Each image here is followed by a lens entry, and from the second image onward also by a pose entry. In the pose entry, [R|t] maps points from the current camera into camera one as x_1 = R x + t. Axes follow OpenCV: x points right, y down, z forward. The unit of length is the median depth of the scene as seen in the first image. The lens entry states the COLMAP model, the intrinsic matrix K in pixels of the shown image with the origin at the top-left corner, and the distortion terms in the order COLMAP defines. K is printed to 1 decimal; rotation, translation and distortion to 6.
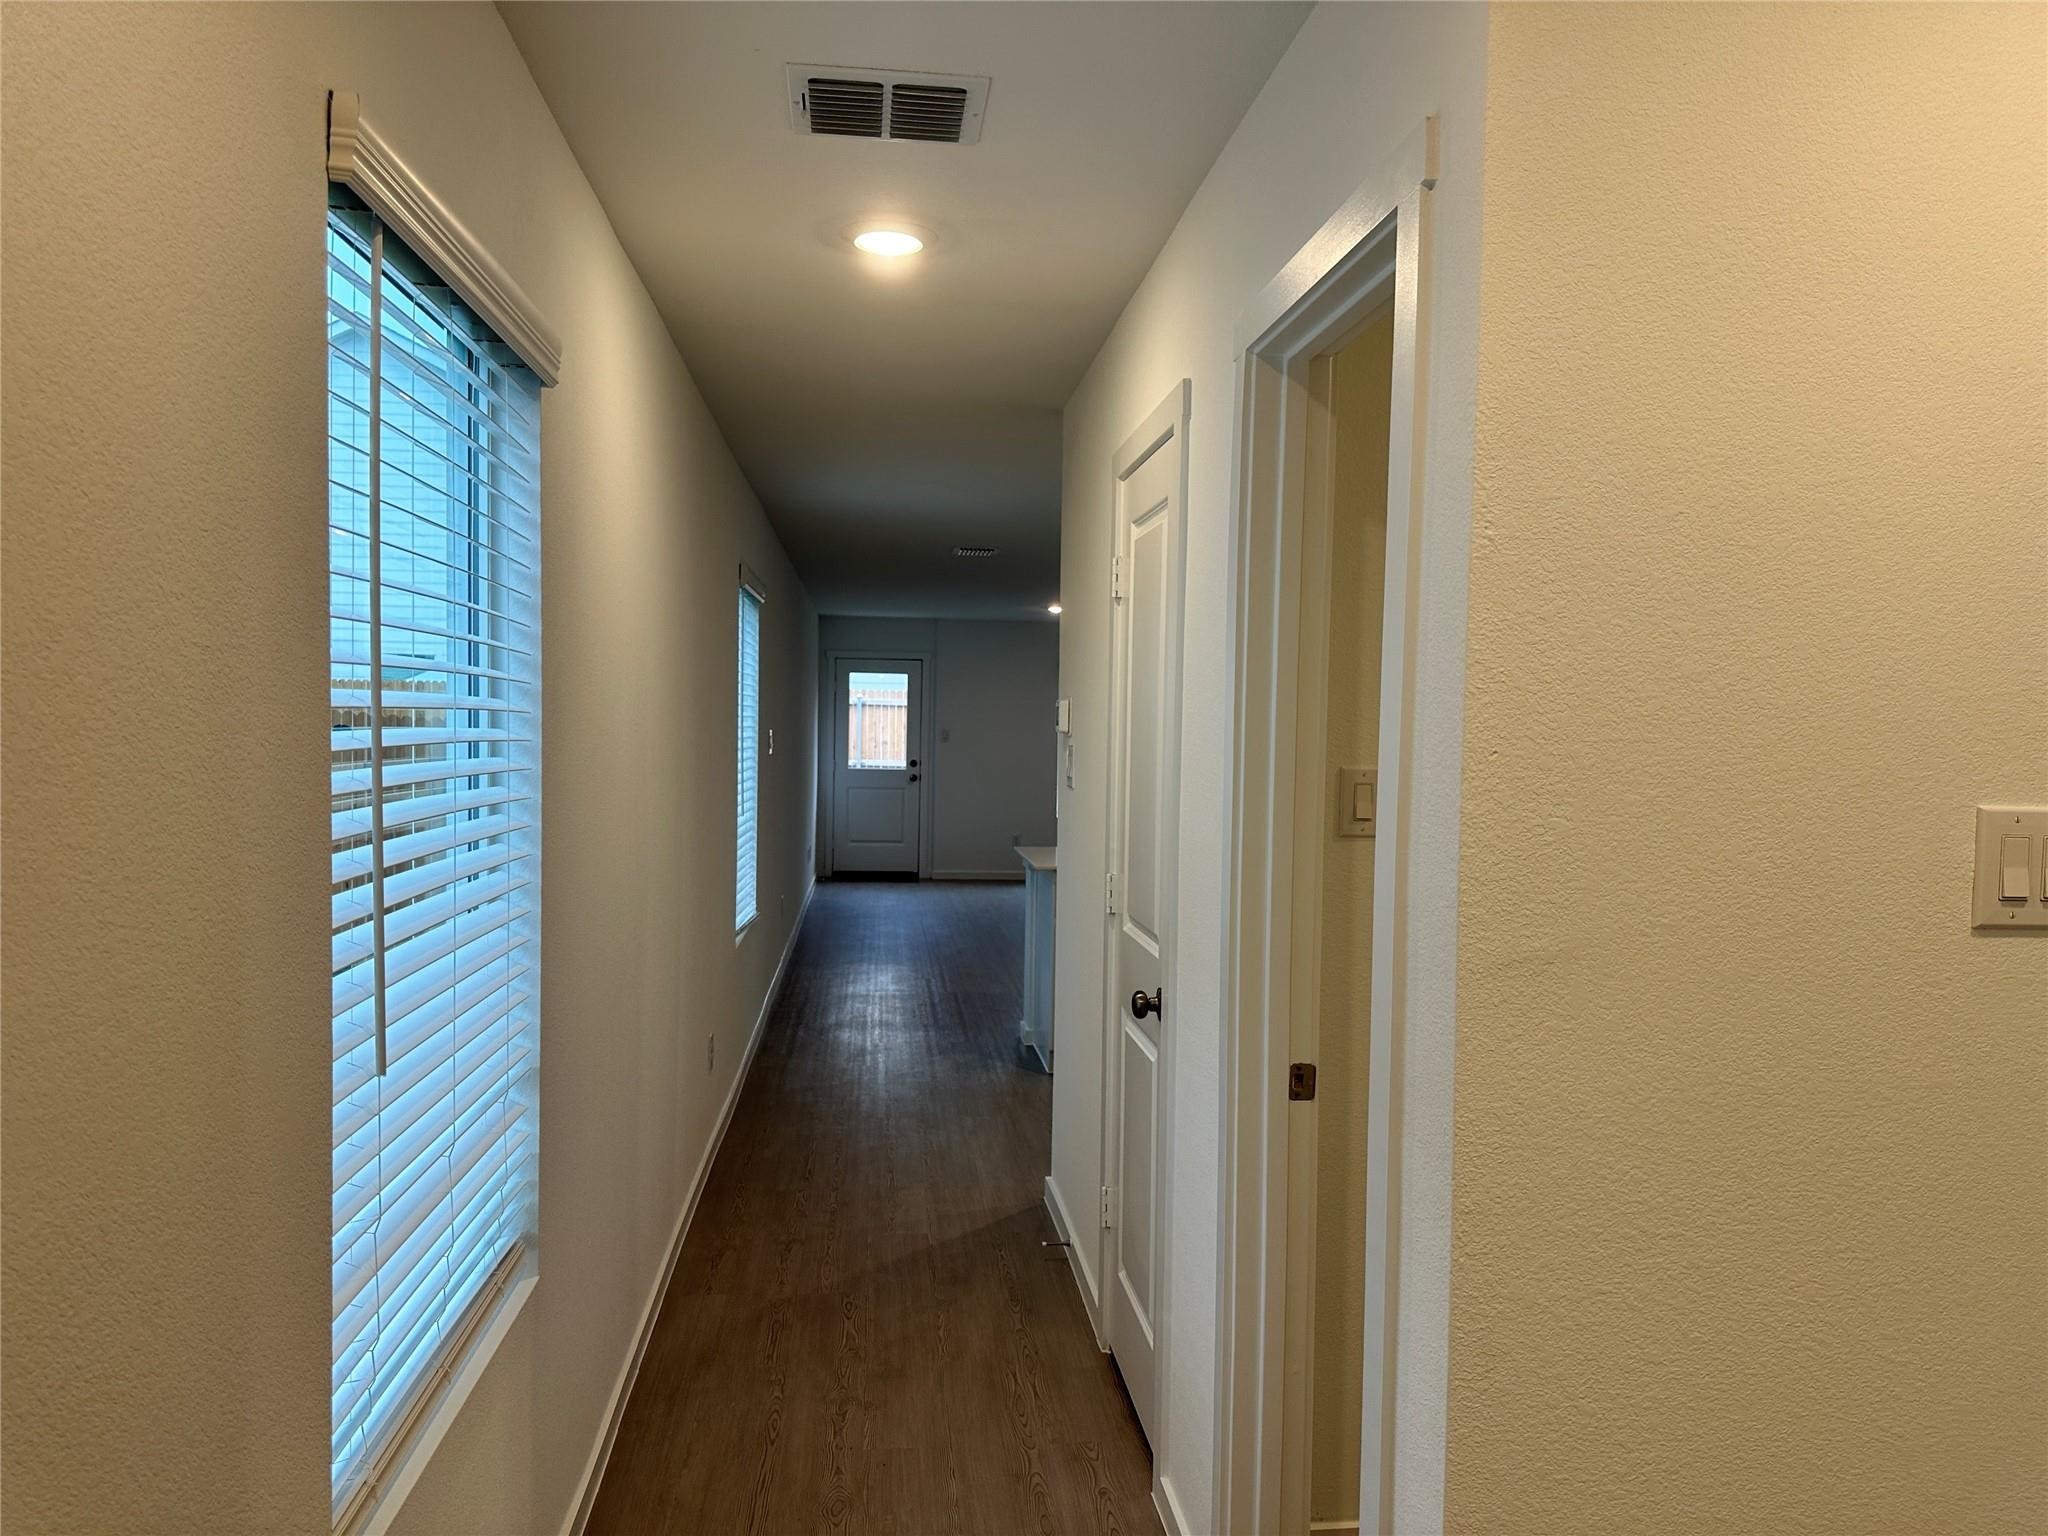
lens RADIAL K [[1424.1, 0, 1032.9], [0, 1424.1, 770.5], [0, 0, 1]] dist [0.001646, -0.000051]
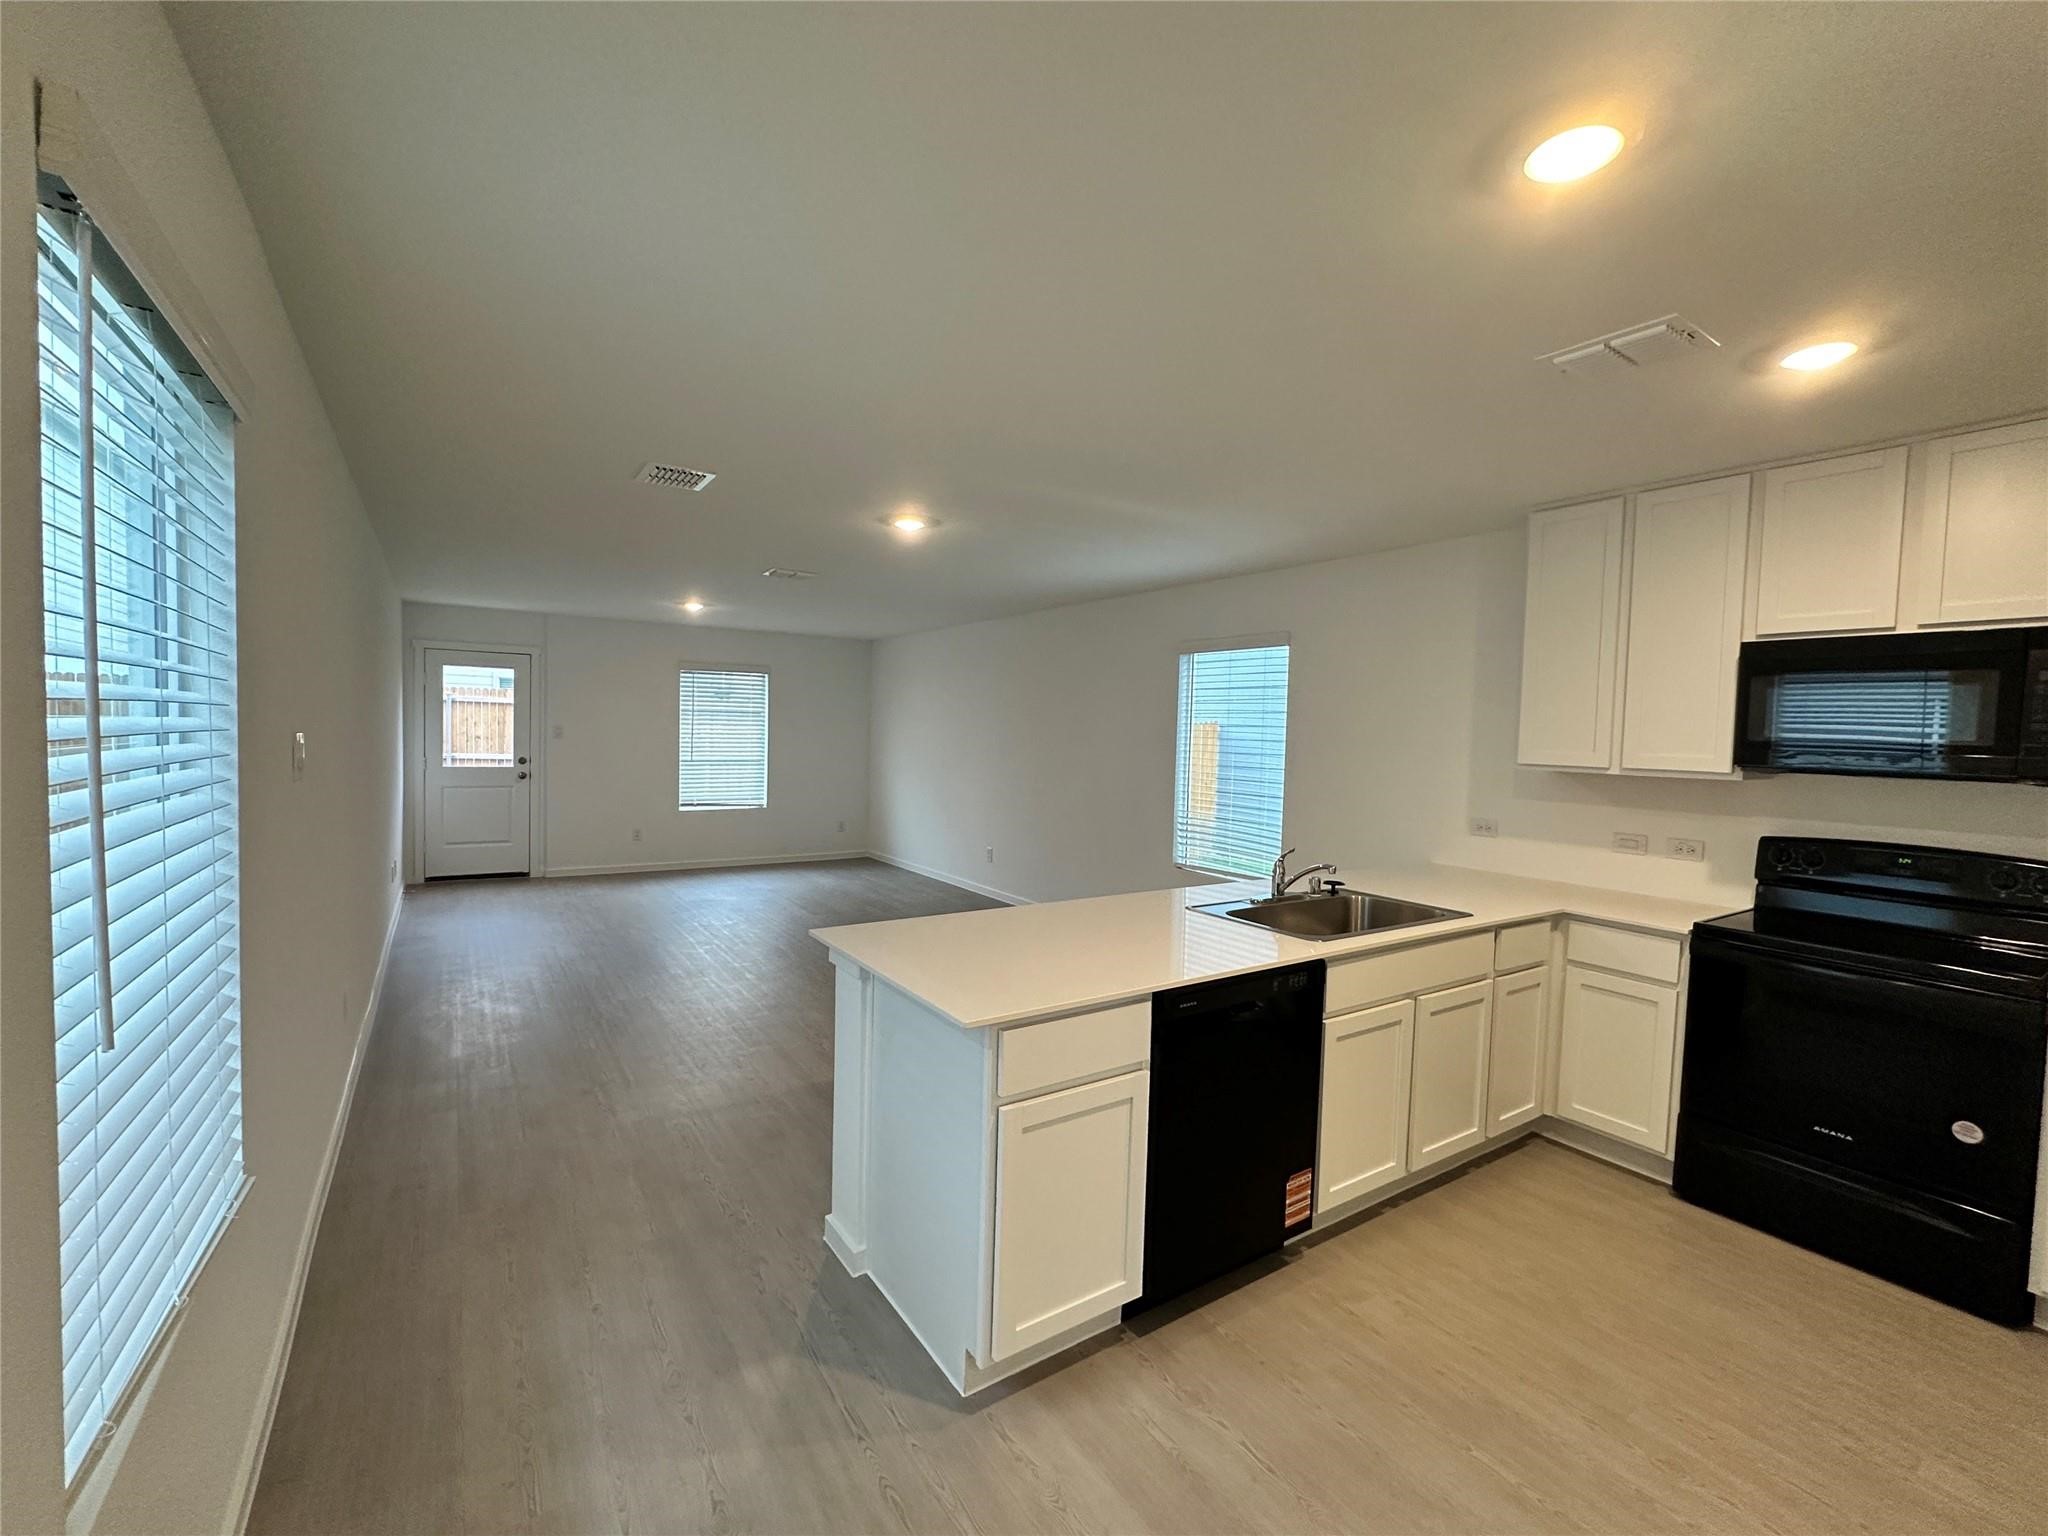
lens RADIAL K [[866.5, 0, 1019.9], [0, 866.5, 763.8], [0, 0, 1]] dist [-0.004277, -0.000564]
pose [[0.891203, -0.016979, 0.453288, -0.049361], [0.009335, 0.999774, 0.019096, -0.011231], [-0.453509, -0.012787, 0.891160, 0.319703]]
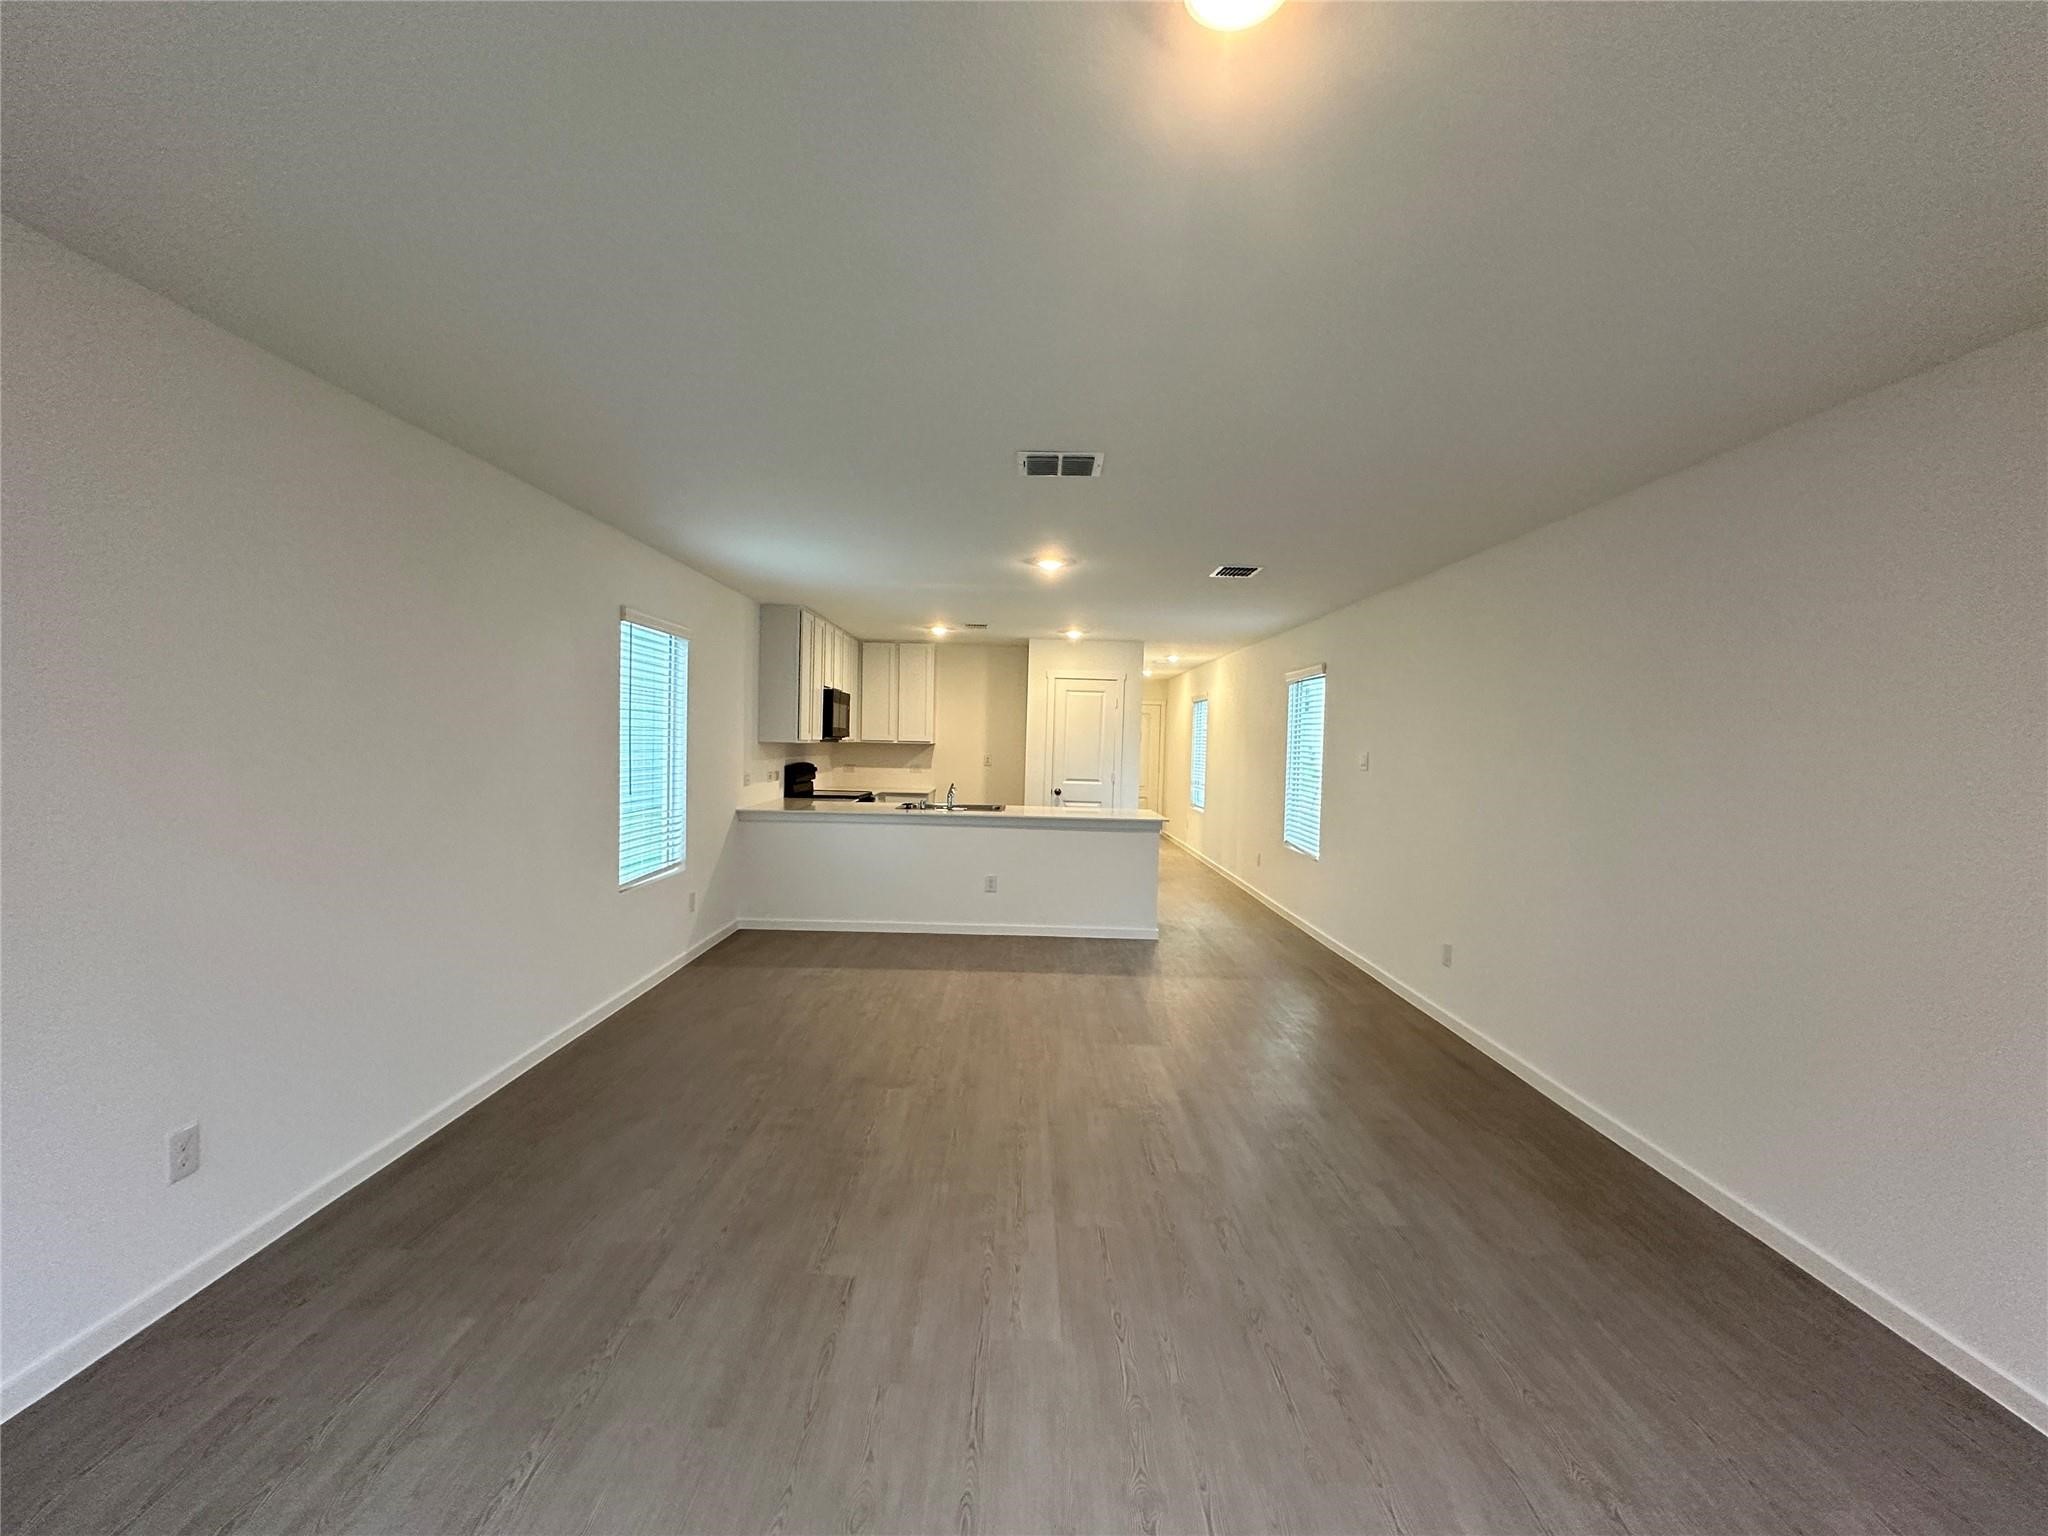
lens RADIAL K [[866.5, 0, 1022.5], [0, 866.5, 762.9], [0, 0, 1]] dist [-0.004277, -0.000564]
pose [[-0.992919, -0.047494, 0.108889, 0.022939], [-0.040792, 0.997181, 0.062978, -0.028627], [-0.111573, 0.058090, -0.992057, 0.975169]]
